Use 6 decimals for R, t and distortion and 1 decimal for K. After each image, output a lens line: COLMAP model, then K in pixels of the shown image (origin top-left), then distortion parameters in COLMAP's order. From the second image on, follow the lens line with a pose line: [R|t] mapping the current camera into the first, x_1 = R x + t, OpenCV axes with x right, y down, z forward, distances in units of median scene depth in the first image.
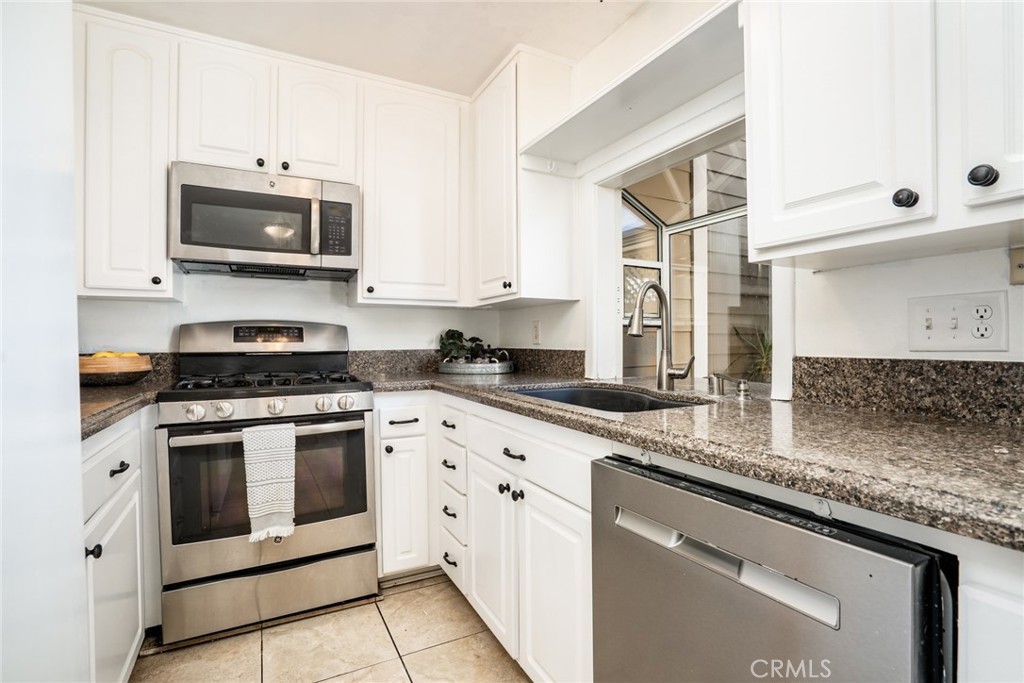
lens RADIAL K [[487.4, 0, 514.2], [0, 487.4, 341.0], [0, 0, 1]] dist [-0.037585, 0.011600]
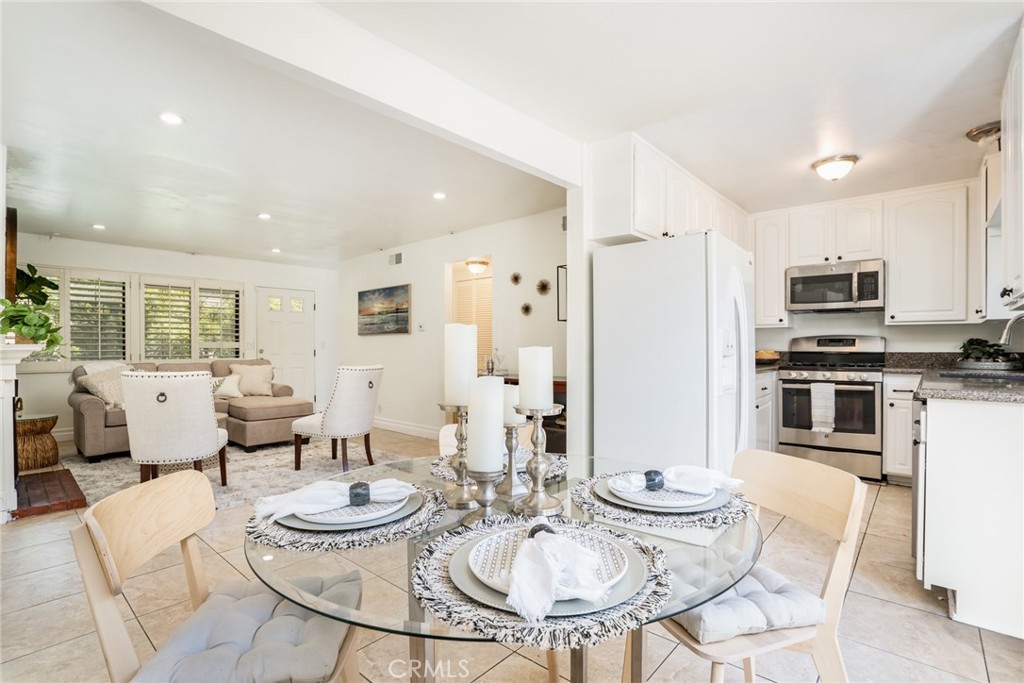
lens RADIAL K [[487.4, 0, 509.2], [0, 487.4, 347.9], [0, 0, 1]] dist [-0.037585, 0.011600]
pose [[0.354253, 0.007344, -0.935121, 0.936154], [-0.001950, 0.999973, 0.007114, -0.004562], [0.935148, -0.000696, 0.354258, -1.021165]]
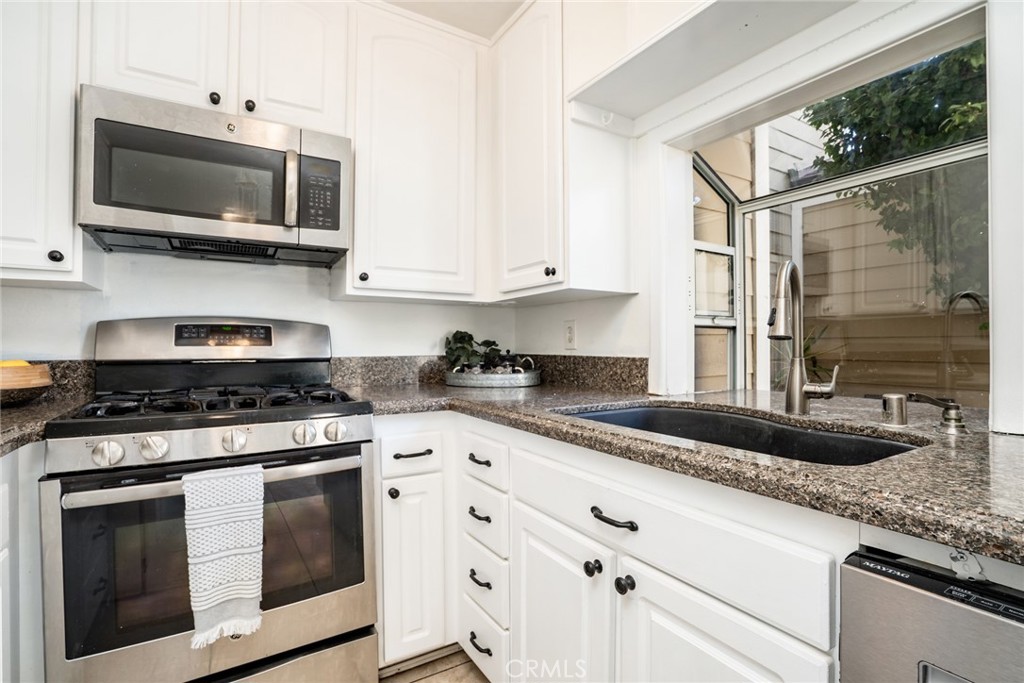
lens RADIAL K [[487.4, 0, 511.6], [0, 487.4, 341.2], [0, 0, 1]] dist [-0.037585, 0.011600]
pose [[0.997796, 0.003362, 0.066278, -0.131462], [-0.002761, 0.999954, -0.009164, 0.000698], [-0.066306, 0.008961, 0.997759, 0.261403]]
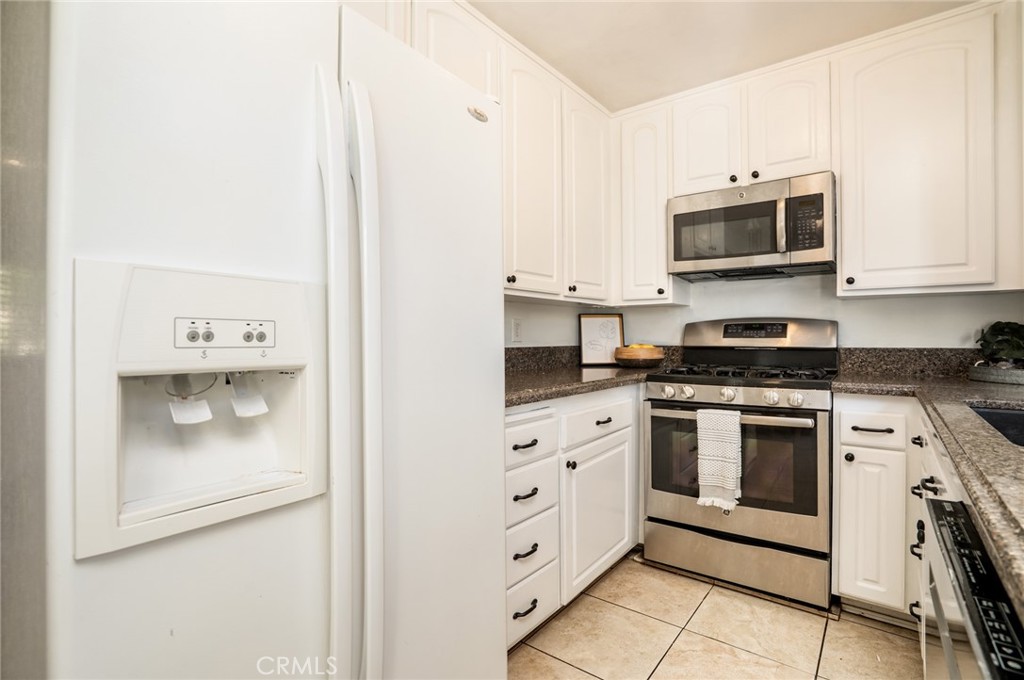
lens RADIAL K [[487.4, 0, 507.1], [0, 487.4, 333.9], [0, 0, 1]] dist [-0.037585, 0.011600]
pose [[0.400856, -0.002330, -0.916138, 0.303020], [-0.001526, 0.999994, -0.003211, -0.002803], [0.916140, 0.002685, 0.400850, 0.061525]]
